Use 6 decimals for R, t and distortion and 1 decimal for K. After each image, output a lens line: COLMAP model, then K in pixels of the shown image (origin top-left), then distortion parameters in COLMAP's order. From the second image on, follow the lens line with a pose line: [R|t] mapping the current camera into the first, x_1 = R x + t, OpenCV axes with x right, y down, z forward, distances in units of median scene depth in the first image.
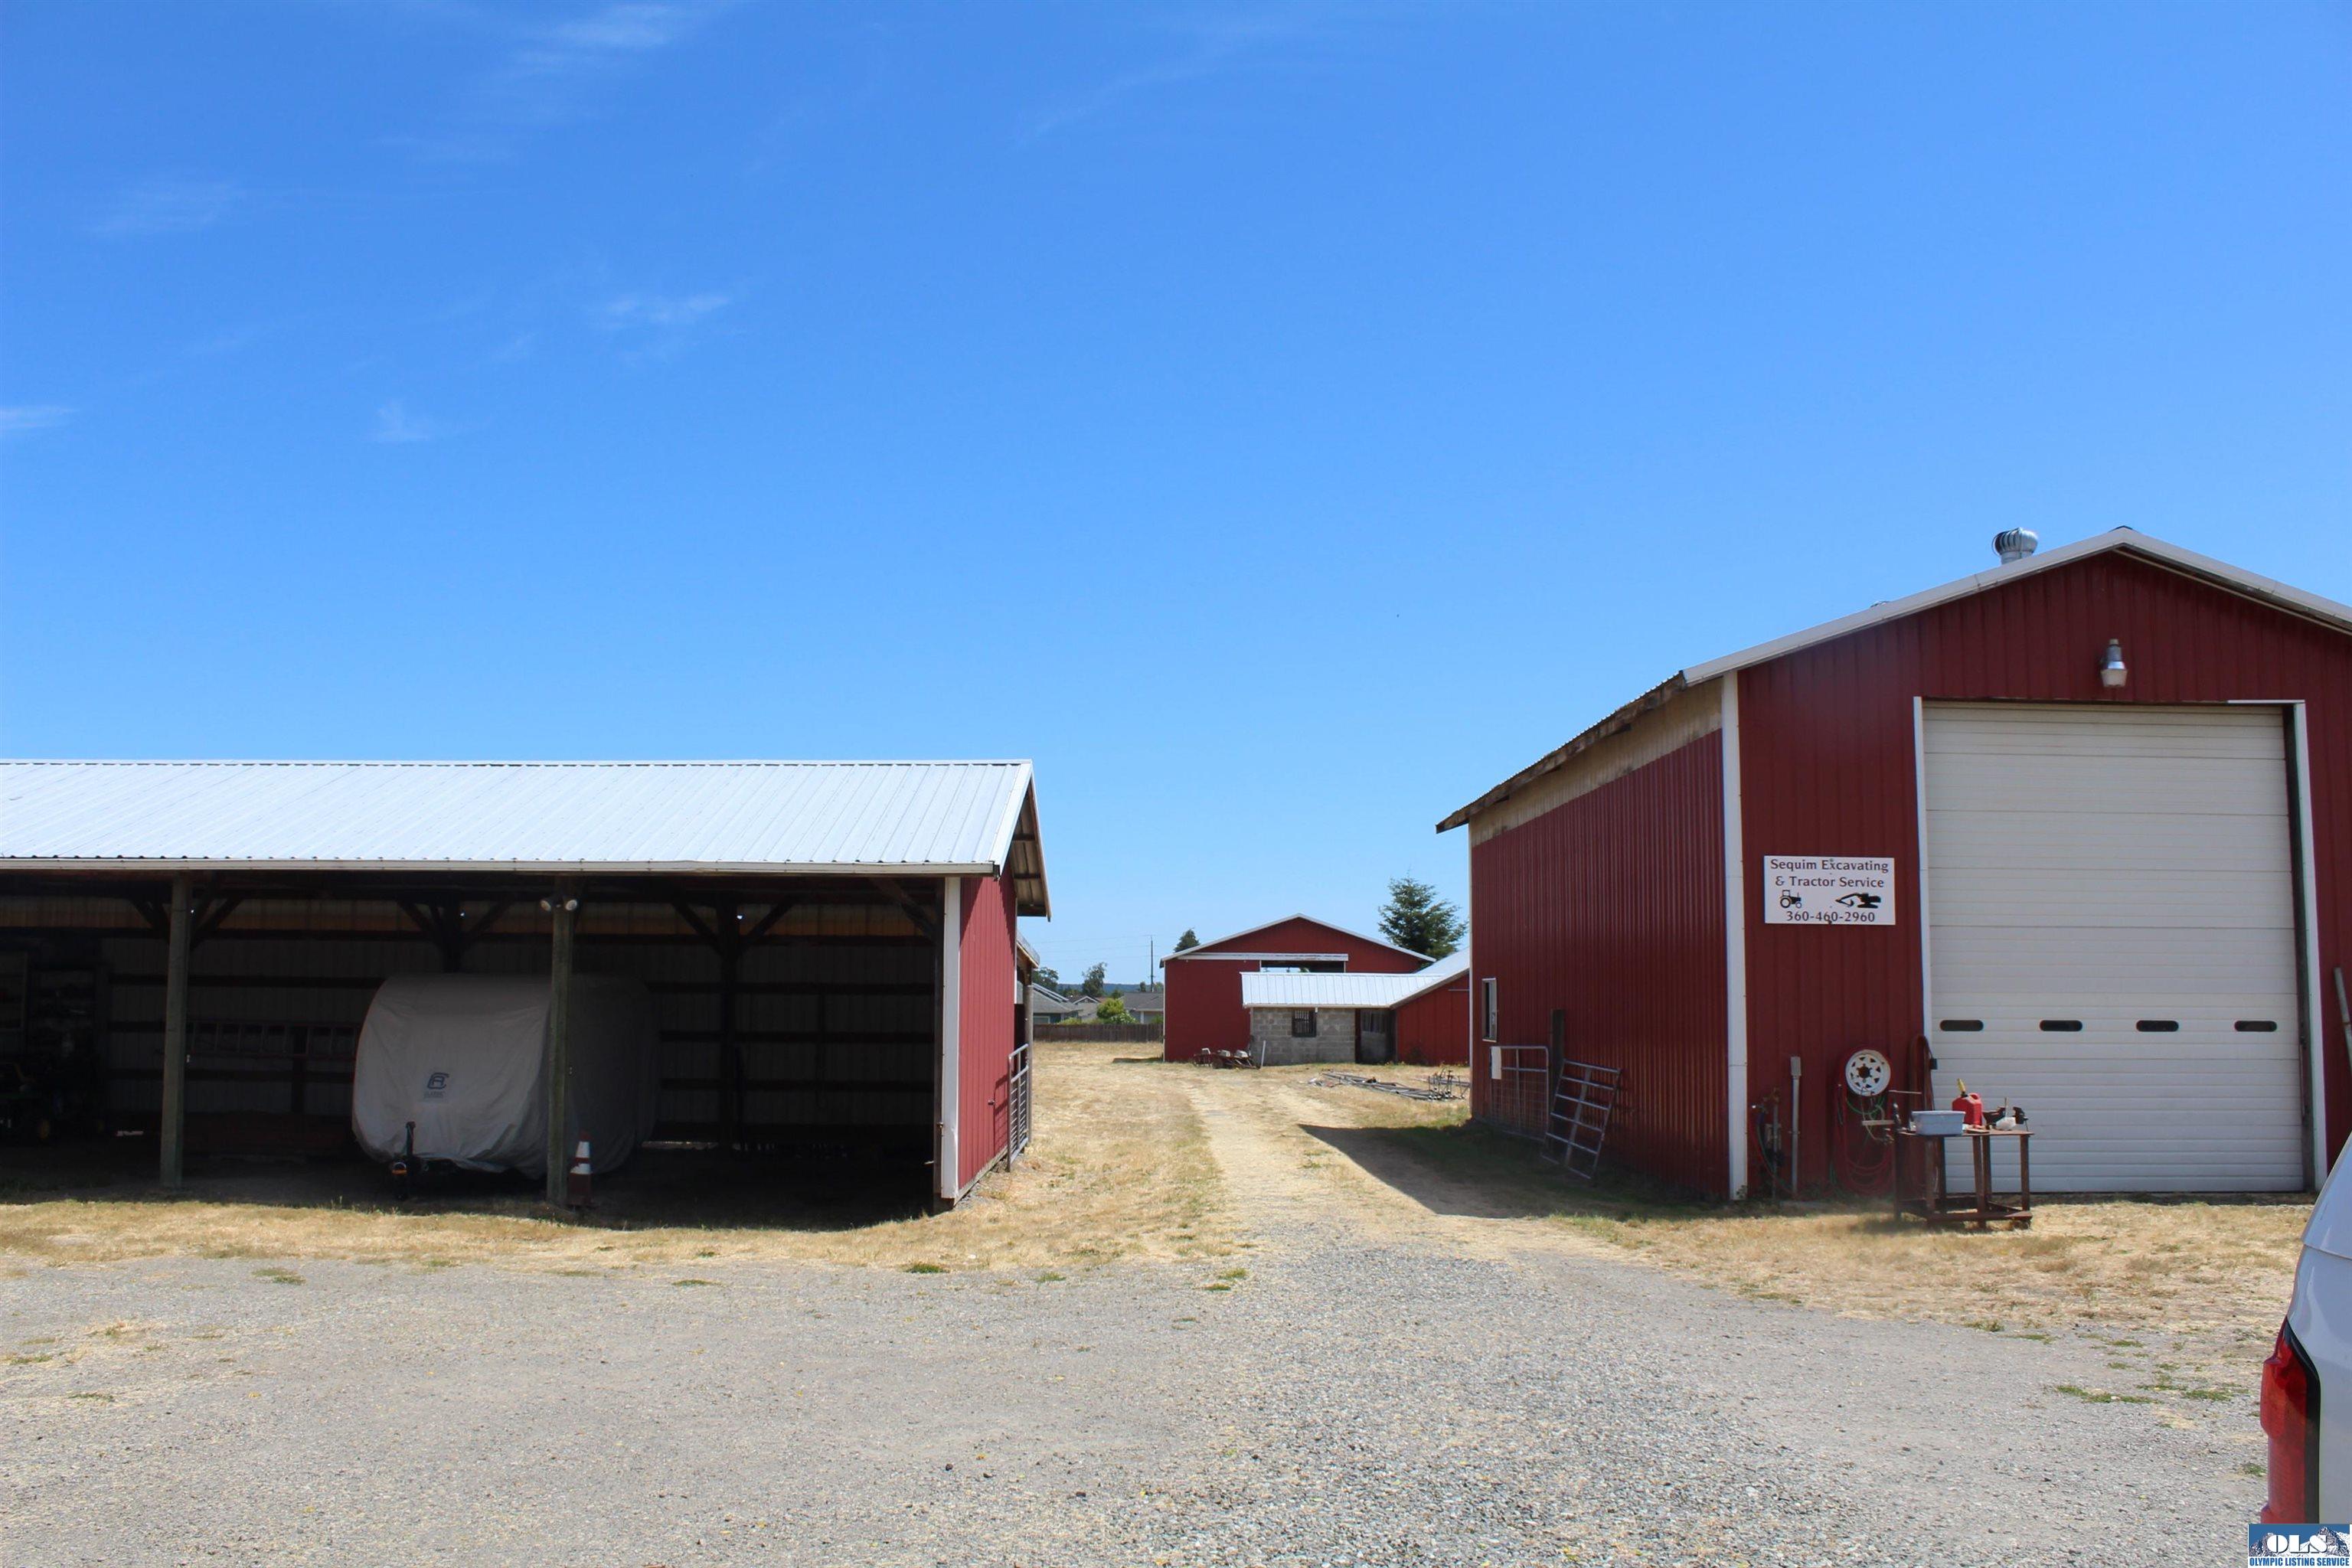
lens RADIAL K [[1971.3, 0, 1153.6], [0, 1971.3, 794.0], [0, 0, 1]] dist [-0.140620, 0.105712]
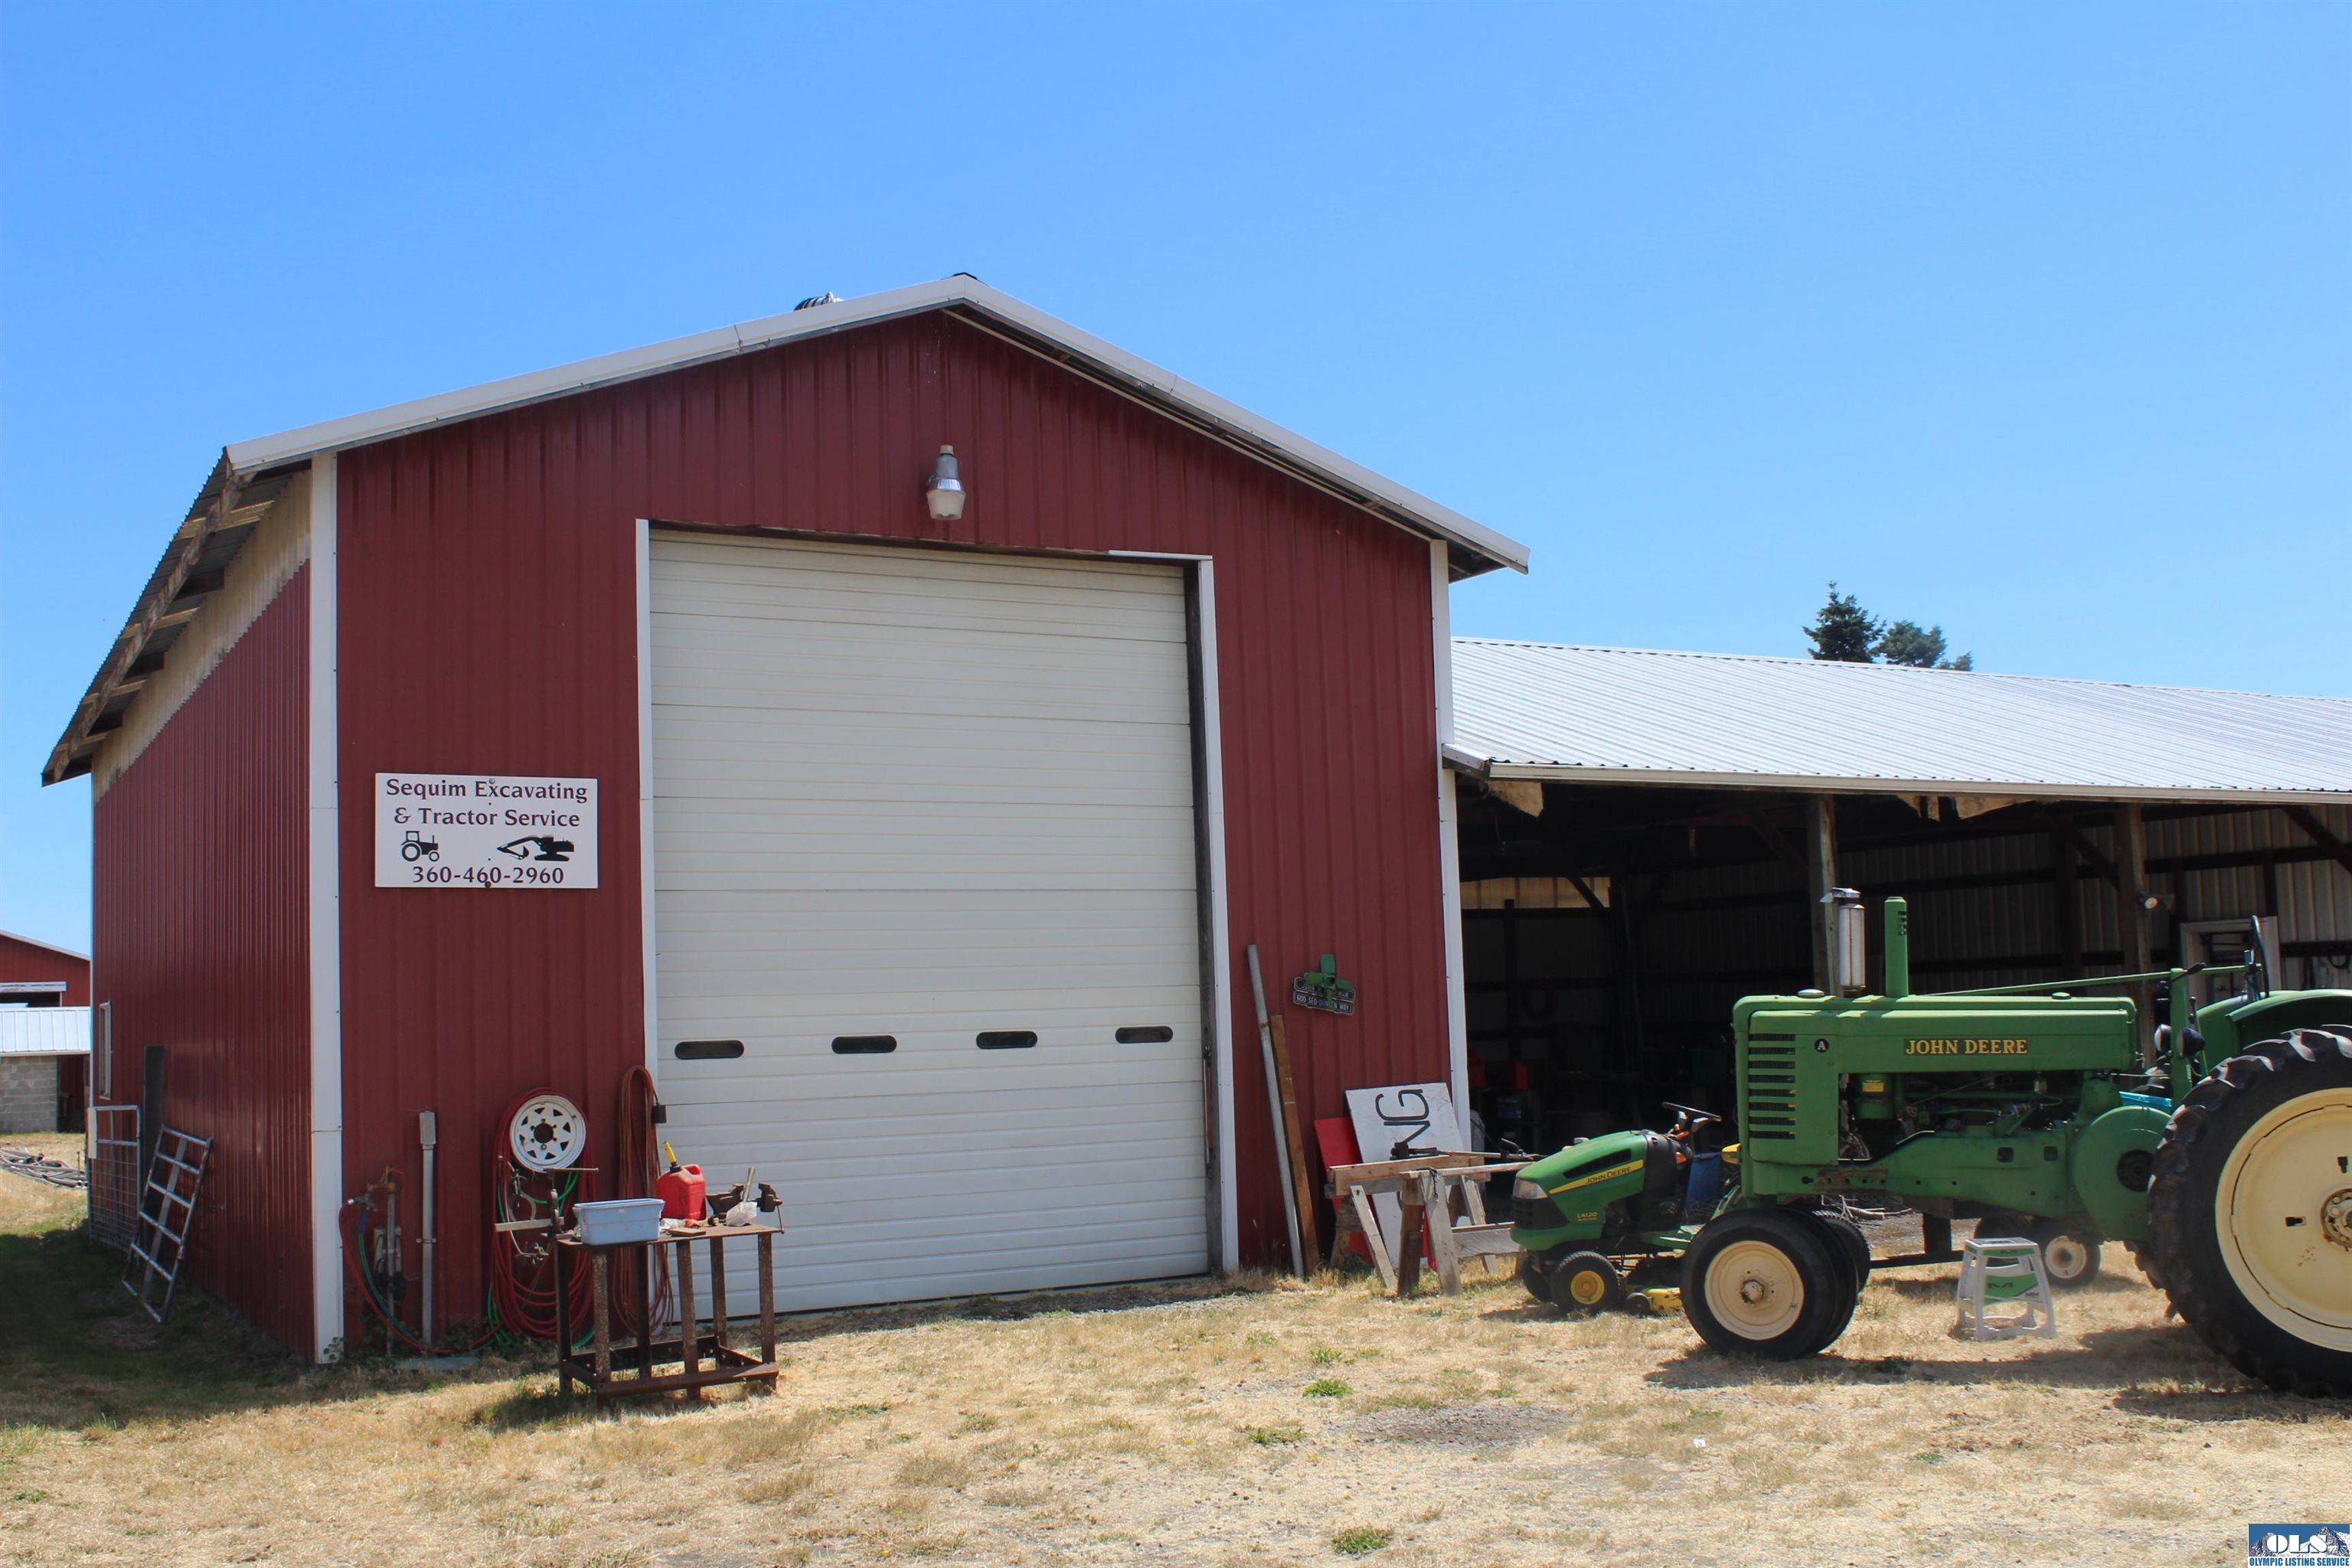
lens RADIAL K [[2353.3, 0, 1180.0], [0, 2353.3, 807.1], [0, 0, 1]] dist [-0.069533, 0.000000]
pose [[0.868891, 0.003391, 0.494992, 0.176721], [-0.008364, 0.999934, 0.007833, 0.034606], [-0.494933, -0.010947, 0.868862, 0.267516]]
